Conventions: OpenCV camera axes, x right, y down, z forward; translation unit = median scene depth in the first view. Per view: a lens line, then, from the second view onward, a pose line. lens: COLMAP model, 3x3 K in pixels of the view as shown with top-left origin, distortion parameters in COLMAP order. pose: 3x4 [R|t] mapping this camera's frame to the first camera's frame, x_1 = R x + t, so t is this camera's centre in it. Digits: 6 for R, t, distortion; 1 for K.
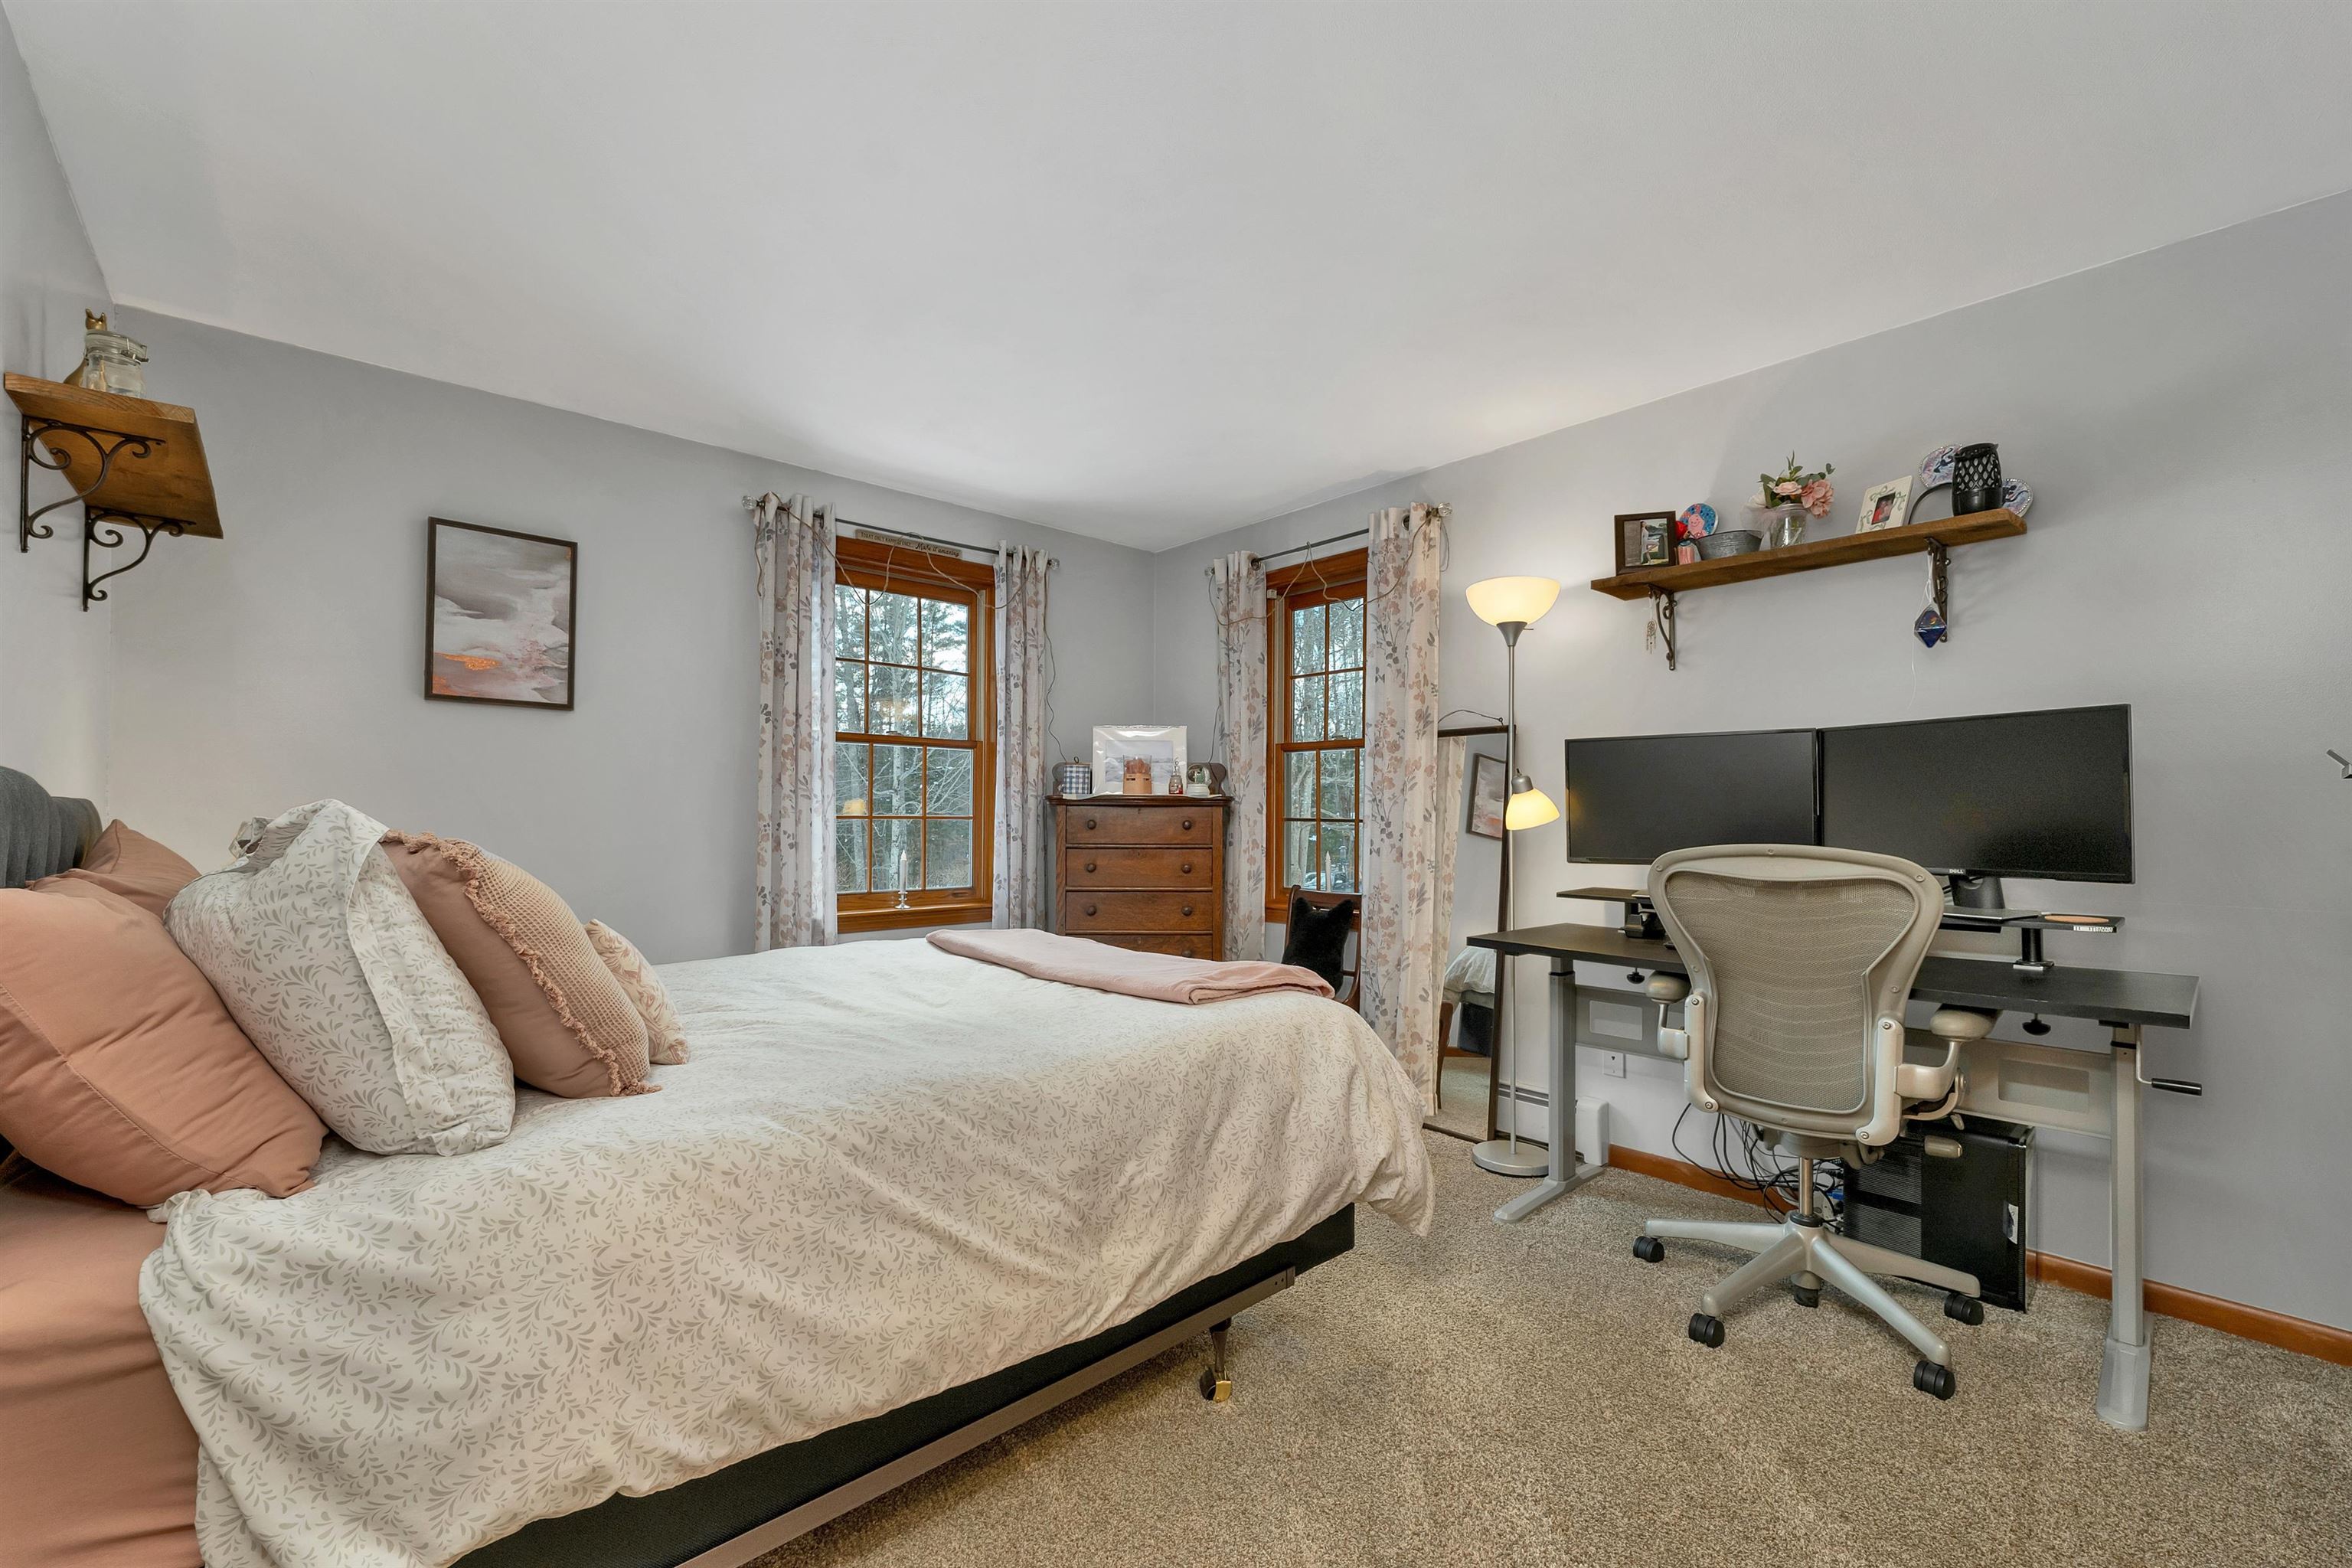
lens RADIAL K [[964.8, 0, 1171.5], [0, 964.8, 794.0], [0, 0, 1]] dist [-0.003228, -0.000526]
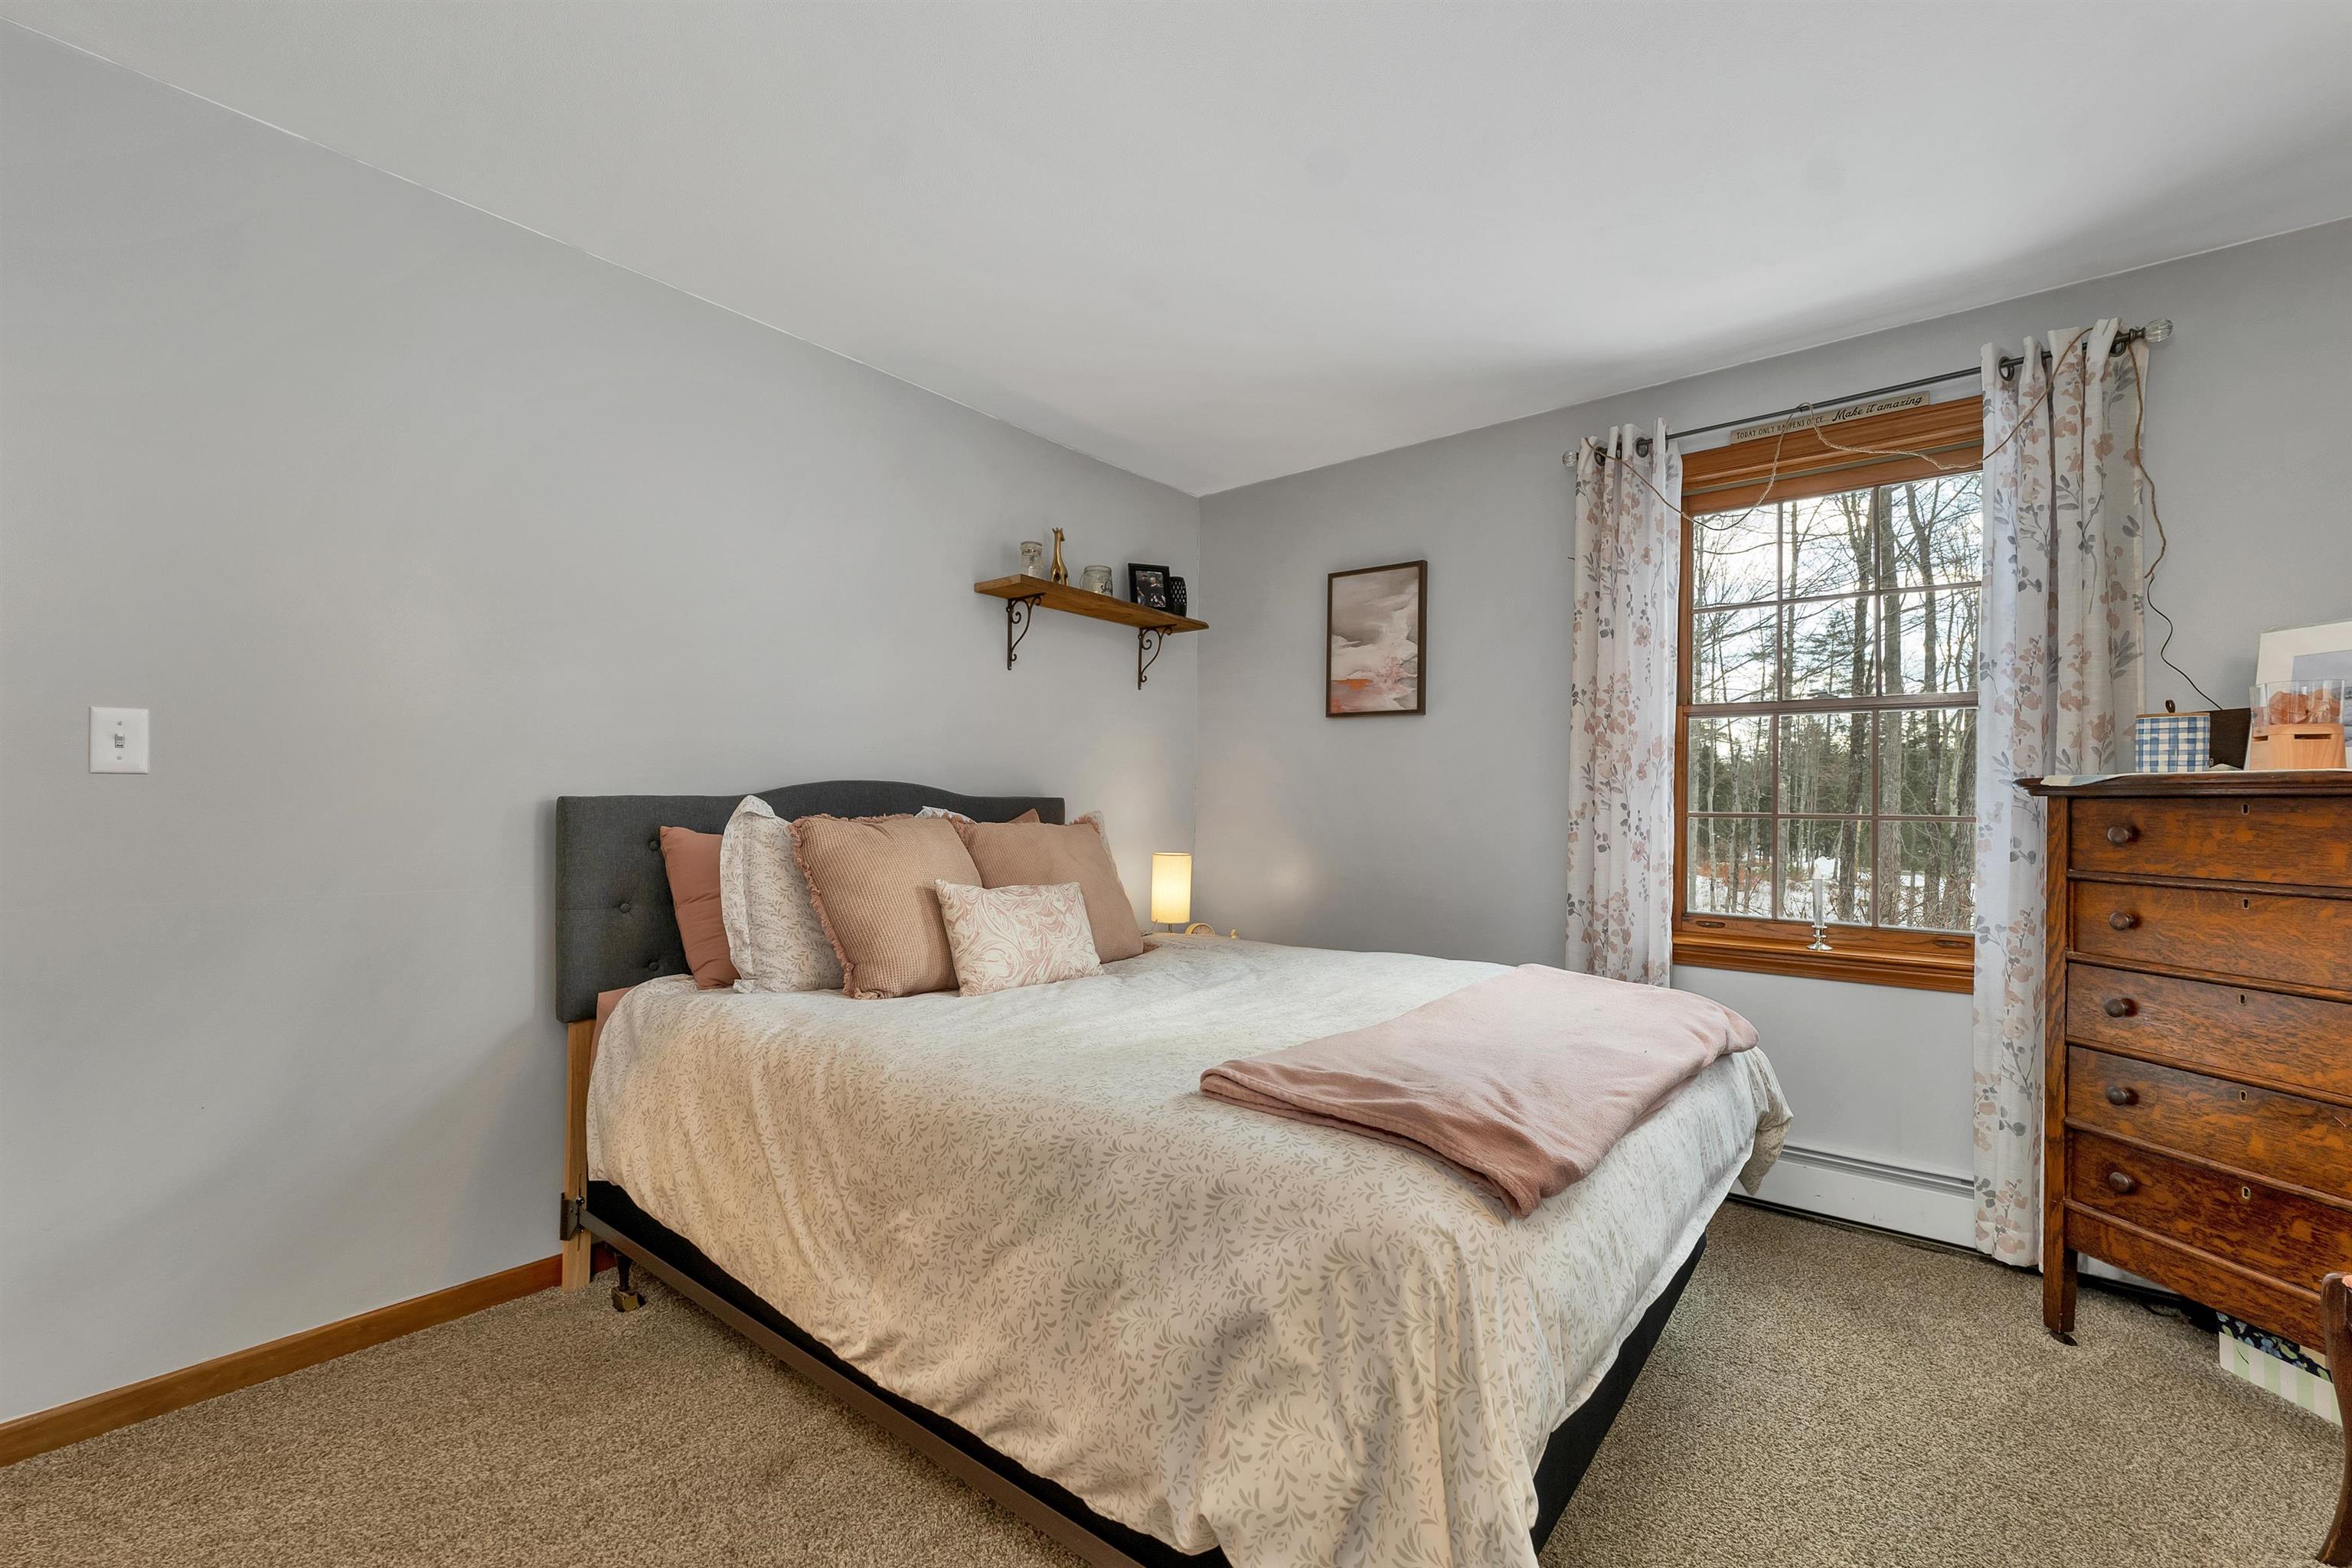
lens RADIAL K [[964.8, 0, 1173.7], [0, 964.8, 803.9], [0, 0, 1]] dist [-0.003228, -0.000526]
pose [[0.168868, -0.002446, -0.985636, 0.422654], [0.010193, 0.999948, -0.000735, 0.013311], [0.985586, -0.009922, 0.168885, 0.552996]]
